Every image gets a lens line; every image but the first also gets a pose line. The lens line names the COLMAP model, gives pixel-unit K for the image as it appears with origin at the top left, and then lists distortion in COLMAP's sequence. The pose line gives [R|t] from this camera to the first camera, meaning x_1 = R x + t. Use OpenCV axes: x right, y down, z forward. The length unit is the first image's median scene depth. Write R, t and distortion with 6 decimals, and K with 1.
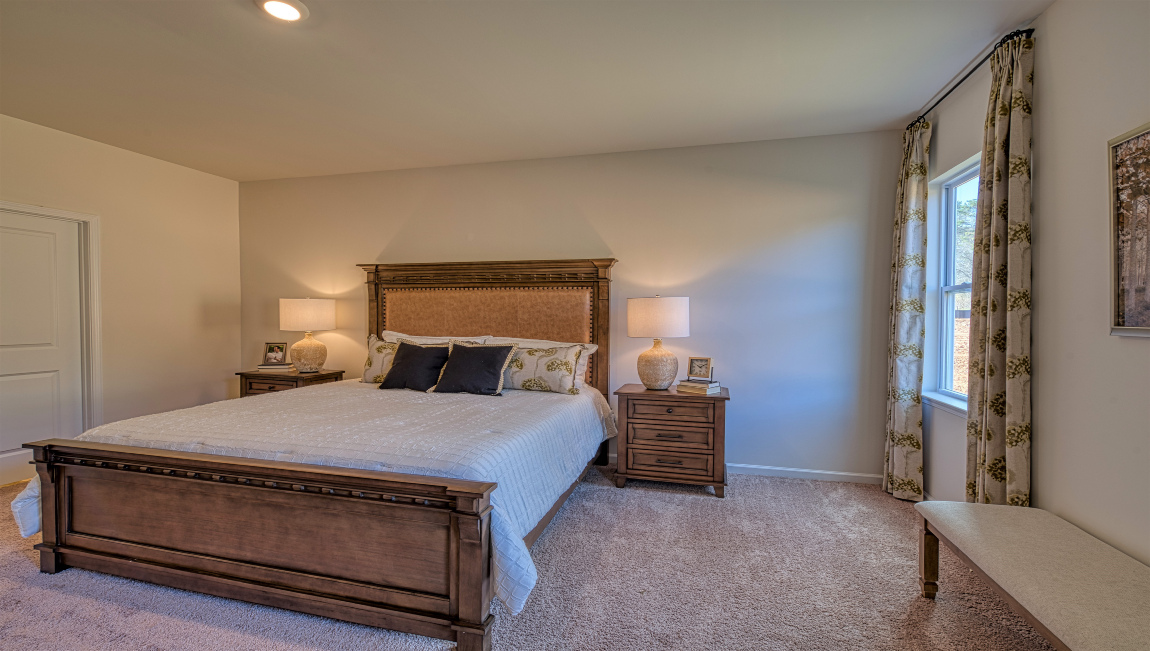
lens RADIAL K [[495.9, 0, 575.0], [0, 495.9, 325.5], [0, 0, 1]] dist [0.000158, -0.001257]
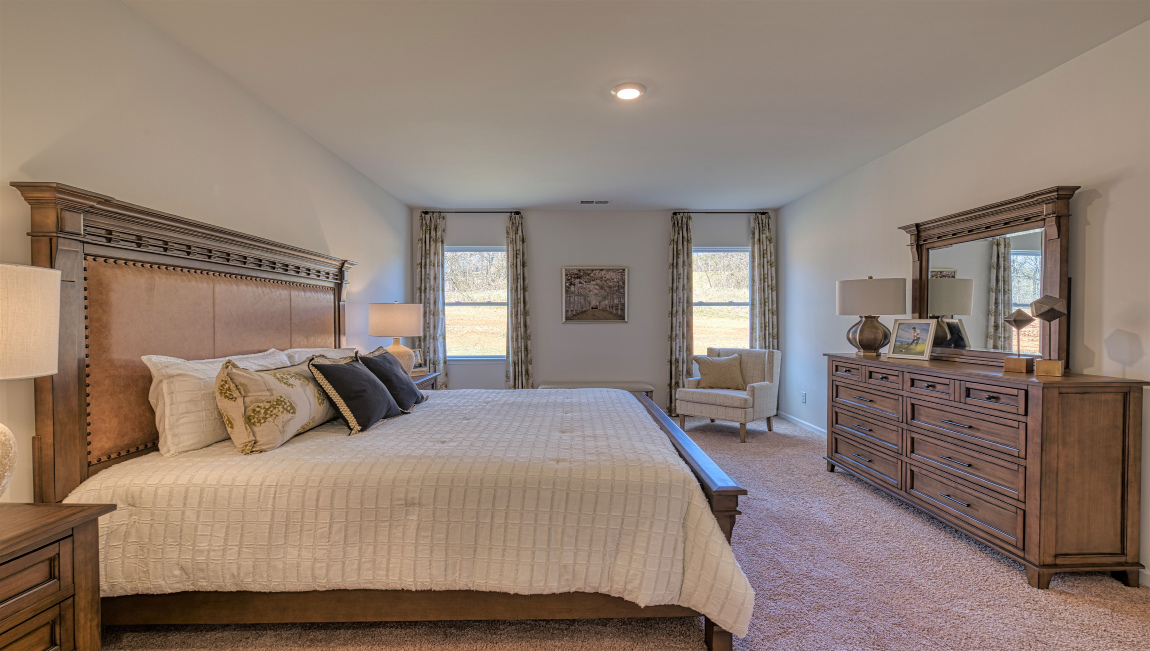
lens RADIAL K [[496.2, 0, 576.1], [0, 496.2, 329.9], [0, 0, 1]] dist [-0.000988, -0.000388]
pose [[-0.277996, -0.028097, 0.960171, -1.127300], [0.017904, 0.999247, 0.034424, -0.025731], [-0.960415, 0.026761, -0.277283, 0.924992]]
